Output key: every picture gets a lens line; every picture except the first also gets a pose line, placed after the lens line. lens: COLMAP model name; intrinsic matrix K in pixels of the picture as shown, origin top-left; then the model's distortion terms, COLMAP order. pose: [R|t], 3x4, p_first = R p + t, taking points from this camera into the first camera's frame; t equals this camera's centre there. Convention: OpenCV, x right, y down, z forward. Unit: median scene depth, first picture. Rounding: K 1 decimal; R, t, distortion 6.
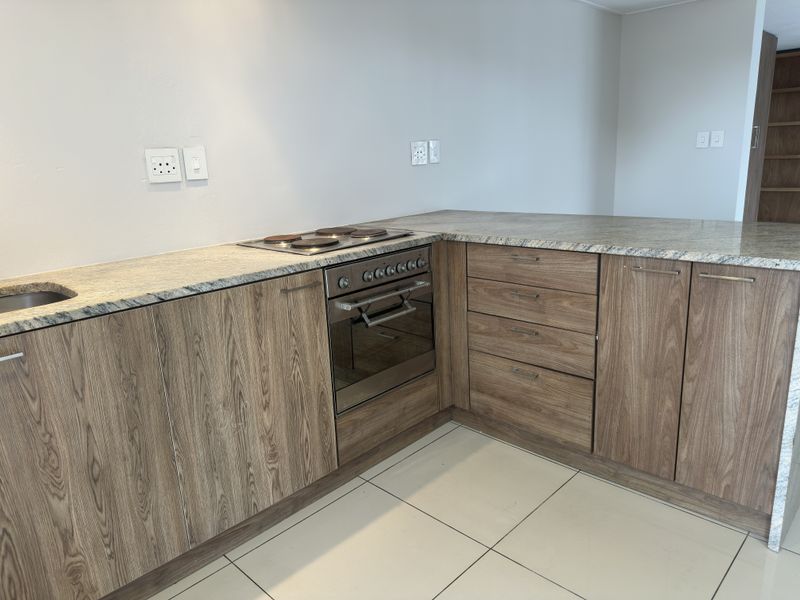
lens RADIAL K [[553.0, 0, 406.2], [0, 553.0, 303.2], [0, 0, 1]] dist [0.095095, -0.128926]
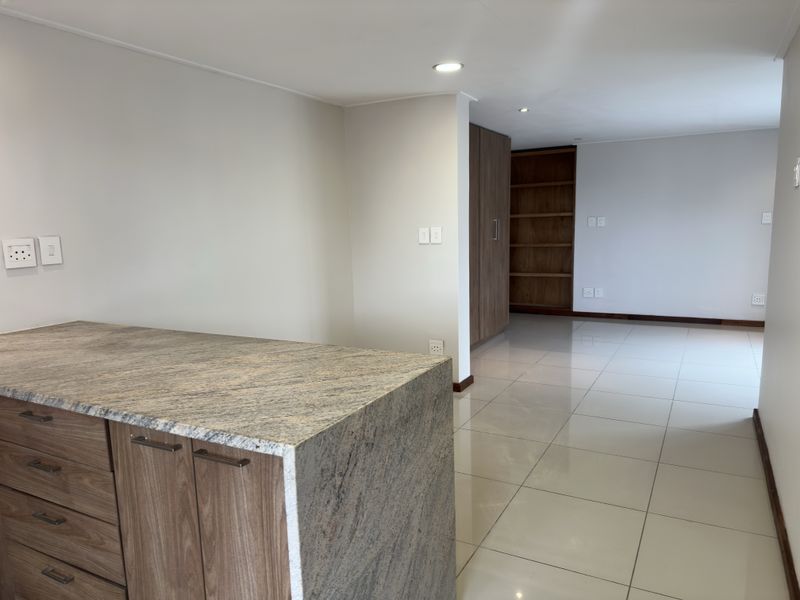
lens RADIAL K [[553.0, 0, 406.2], [0, 553.0, 303.2], [0, 0, 1]] dist [0.095095, -0.128926]
pose [[0.963784, -0.019071, 0.266001, 0.511694], [0.052438, 0.991520, -0.118907, -0.122647], [-0.261477, 0.128549, 0.956611, 0.175031]]
